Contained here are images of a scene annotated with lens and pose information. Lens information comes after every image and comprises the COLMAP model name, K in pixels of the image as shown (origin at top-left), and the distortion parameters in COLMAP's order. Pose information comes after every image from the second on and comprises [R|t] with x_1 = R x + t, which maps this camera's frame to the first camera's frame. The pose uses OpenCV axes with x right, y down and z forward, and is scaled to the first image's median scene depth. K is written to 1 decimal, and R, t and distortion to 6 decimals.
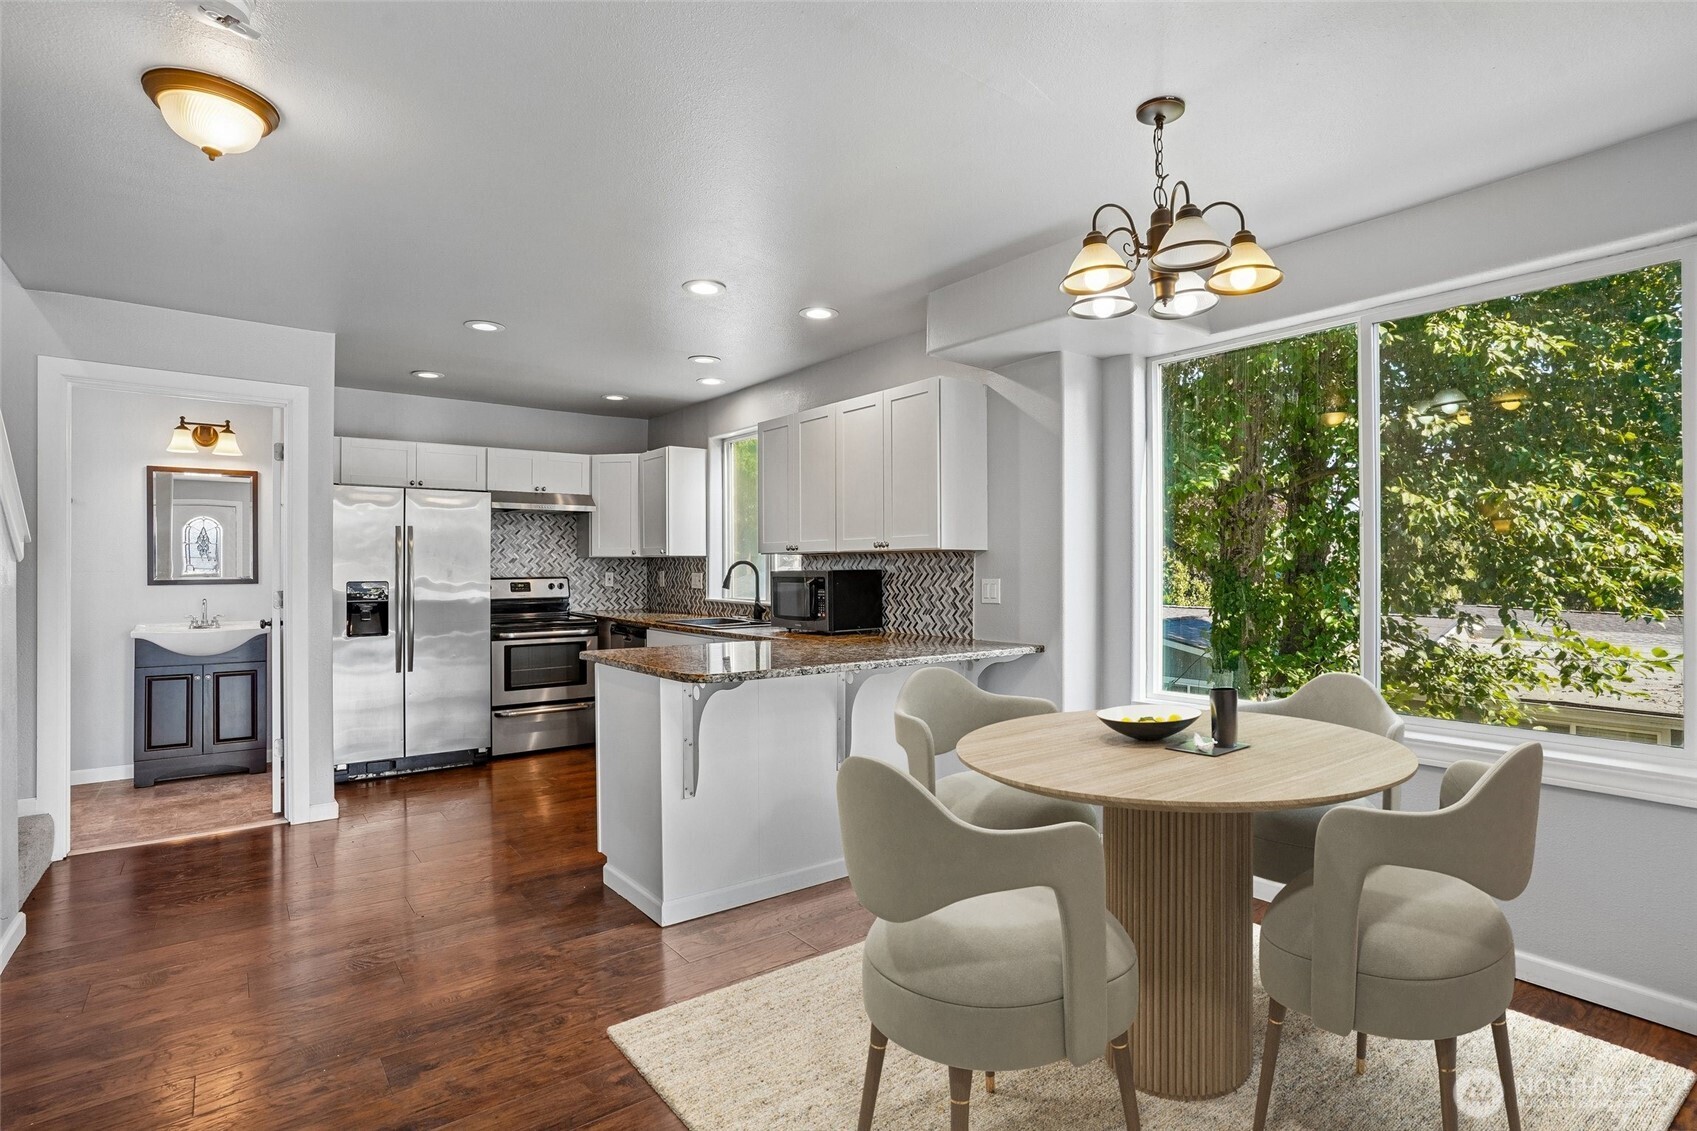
lens RADIAL K [[842.9, 0, 841.5], [0, 842.9, 565.1], [0, 0, 1]] dist [-0.006211, 0.000412]
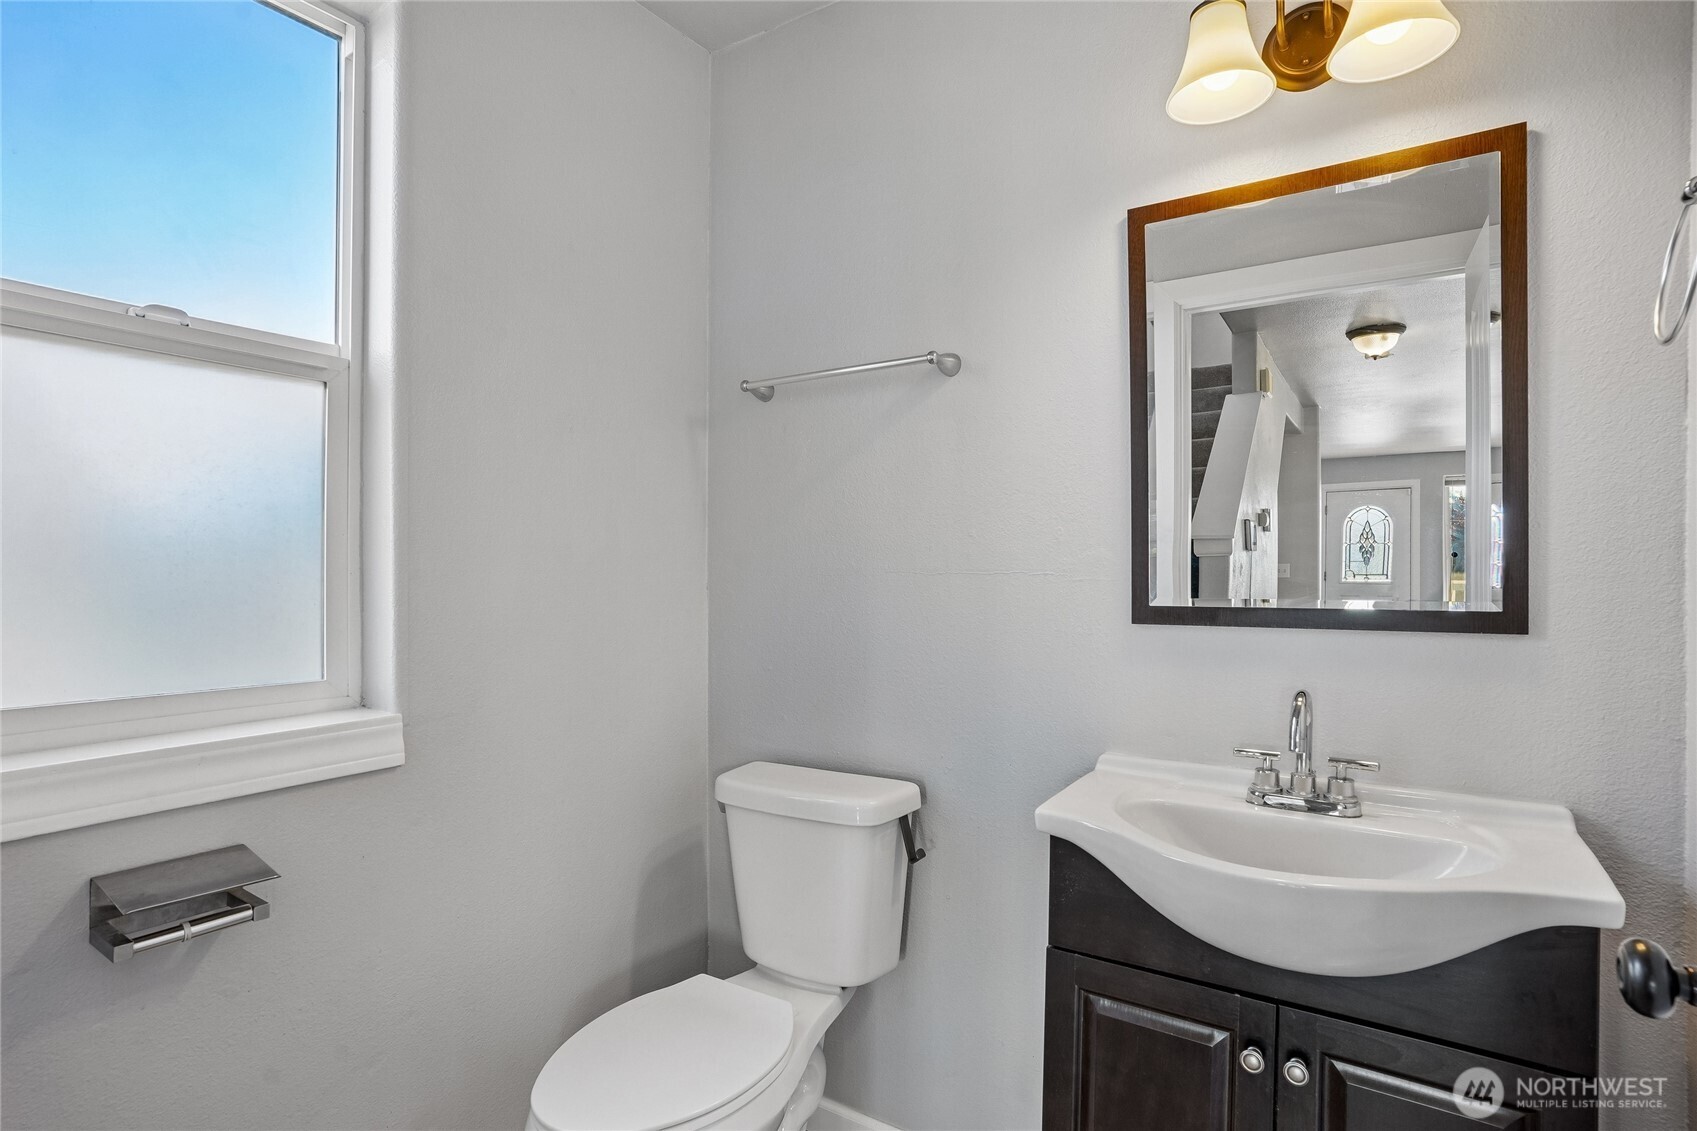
lens RADIAL K [[842.9, 0, 847.7], [0, 842.9, 570.8], [0, 0, 1]] dist [-0.006211, 0.000412]
pose [[0.352729, -0.003874, -0.935718, -0.417641], [-0.000167, 0.999991, -0.004204, 0.003656], [0.935726, 0.001639, 0.352725, 0.568689]]
